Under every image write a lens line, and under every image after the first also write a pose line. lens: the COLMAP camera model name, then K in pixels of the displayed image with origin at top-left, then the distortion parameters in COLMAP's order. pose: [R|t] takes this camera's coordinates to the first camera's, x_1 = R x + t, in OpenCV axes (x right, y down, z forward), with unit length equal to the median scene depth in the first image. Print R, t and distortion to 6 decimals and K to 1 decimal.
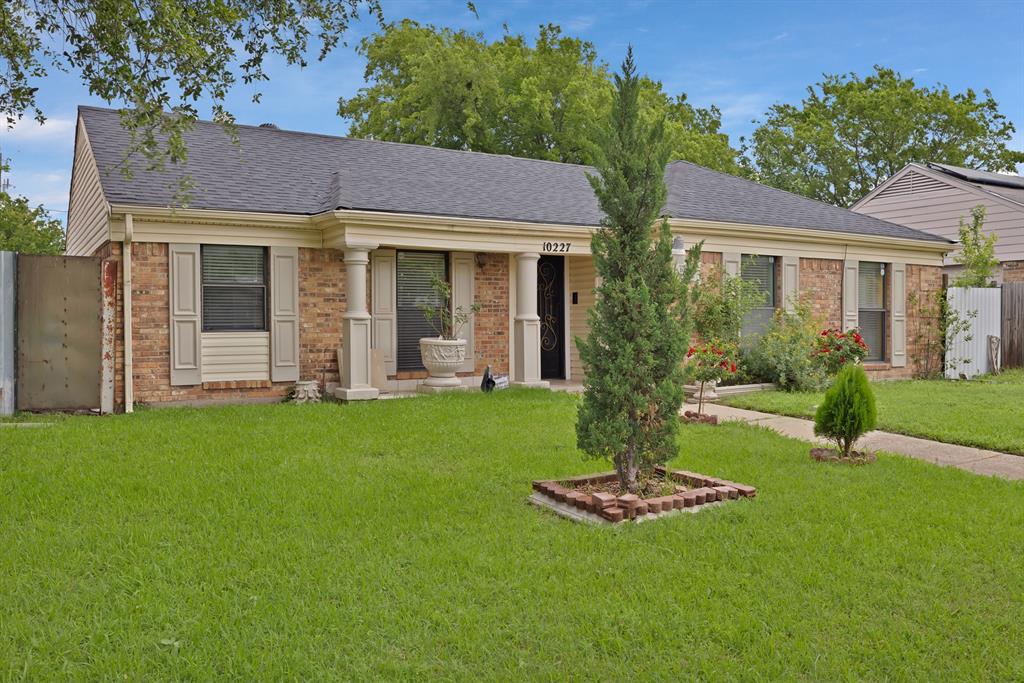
lens RADIAL K [[854.7, 0, 513.1], [0, 854.7, 338.2], [0, 0, 1]] dist [-0.005019, -0.005392]
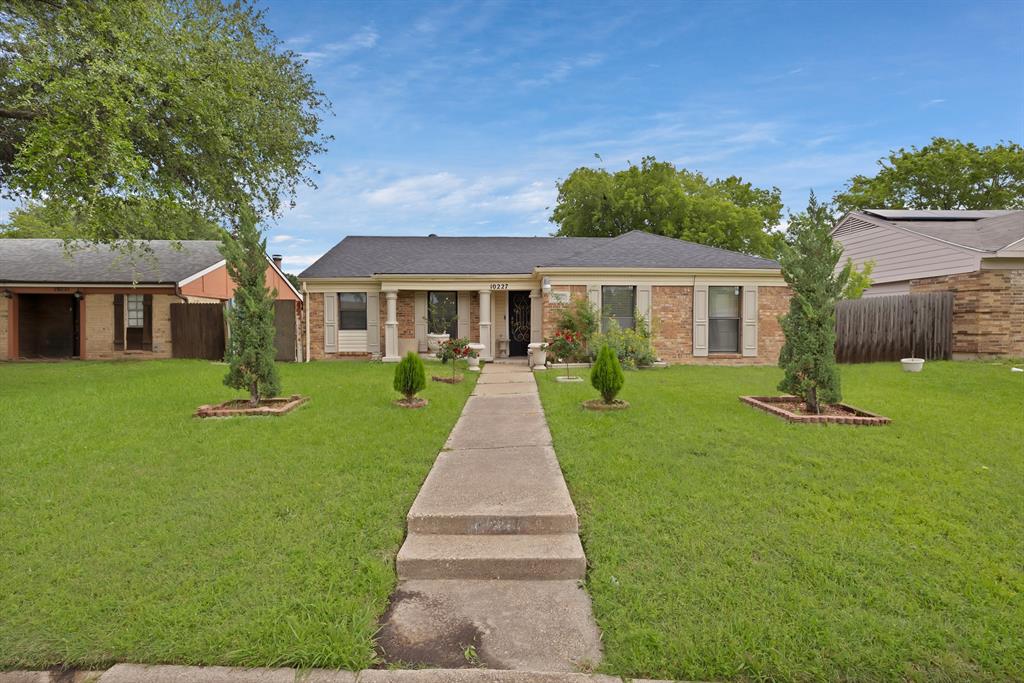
lens RADIAL K [[436.9, 0, 509.1], [0, 436.9, 335.0], [0, 0, 1]] dist [-0.002260, 0.001127]
pose [[0.865941, 0.011811, -0.500007, 0.505077], [-0.009760, 0.999930, 0.006718, -0.005118], [0.500052, -0.000937, 0.865995, 0.155749]]
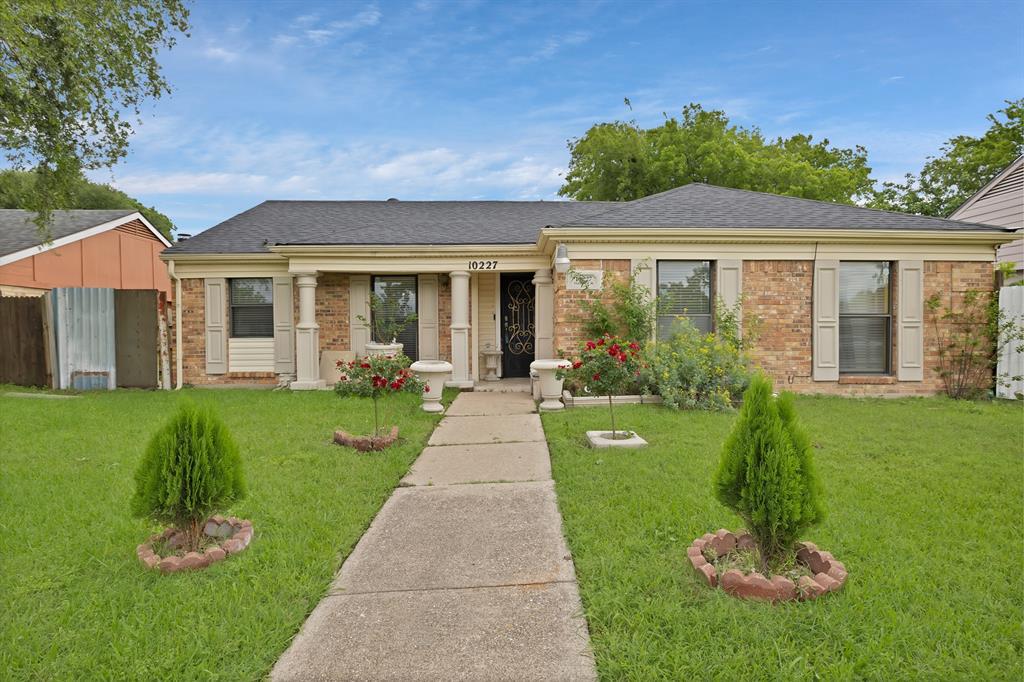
lens RADIAL K [[501.2, 0, 509.3], [0, 501.2, 342.5], [0, 0, 1]] dist [-0.010001, 0.002077]
pose [[0.865374, 0.008493, -0.501055, 0.382040], [-0.006775, 0.999963, 0.005249, -0.005646], [0.501082, -0.001148, 0.865399, 0.393753]]
